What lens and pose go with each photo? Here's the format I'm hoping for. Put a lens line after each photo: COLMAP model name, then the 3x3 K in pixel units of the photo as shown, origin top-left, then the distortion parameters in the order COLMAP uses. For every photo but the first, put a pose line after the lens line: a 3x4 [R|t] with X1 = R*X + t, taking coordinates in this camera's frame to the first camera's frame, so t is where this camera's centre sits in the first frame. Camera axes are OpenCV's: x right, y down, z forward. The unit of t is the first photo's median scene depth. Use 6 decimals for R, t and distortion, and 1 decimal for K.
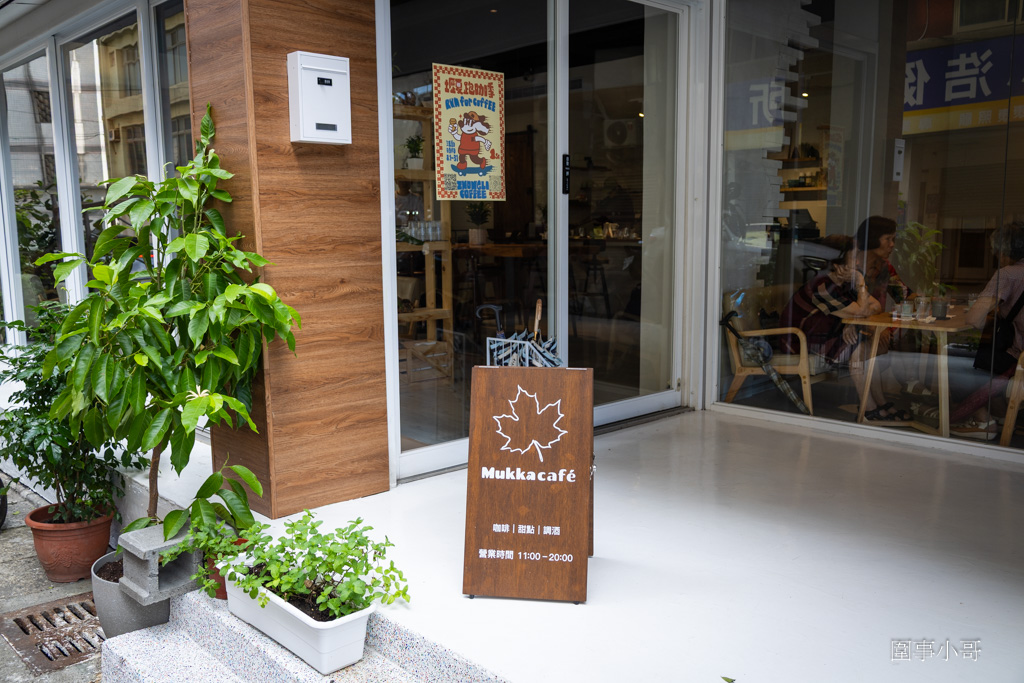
lens RADIAL K [[869.6, 0, 513.5], [0, 869.6, 343.7], [0, 0, 1]] dist [-0.007040, -0.002866]
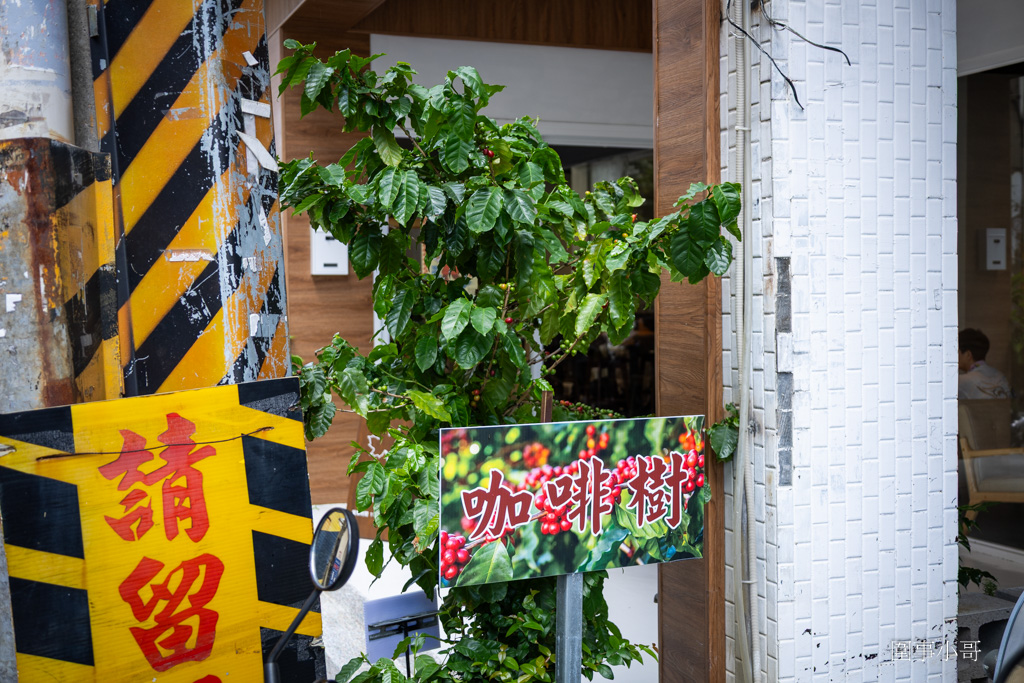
lens RADIAL K [[1299.5, 0, 511.6], [0, 1299.5, 340.2], [0, 0, 1]] dist [0.011837, 0.000000]
pose [[0.916775, 0.012909, -0.399196, 1.055713], [-0.054431, 0.994191, -0.092853, 0.098091], [0.395678, 0.106854, 0.912152, -1.063149]]
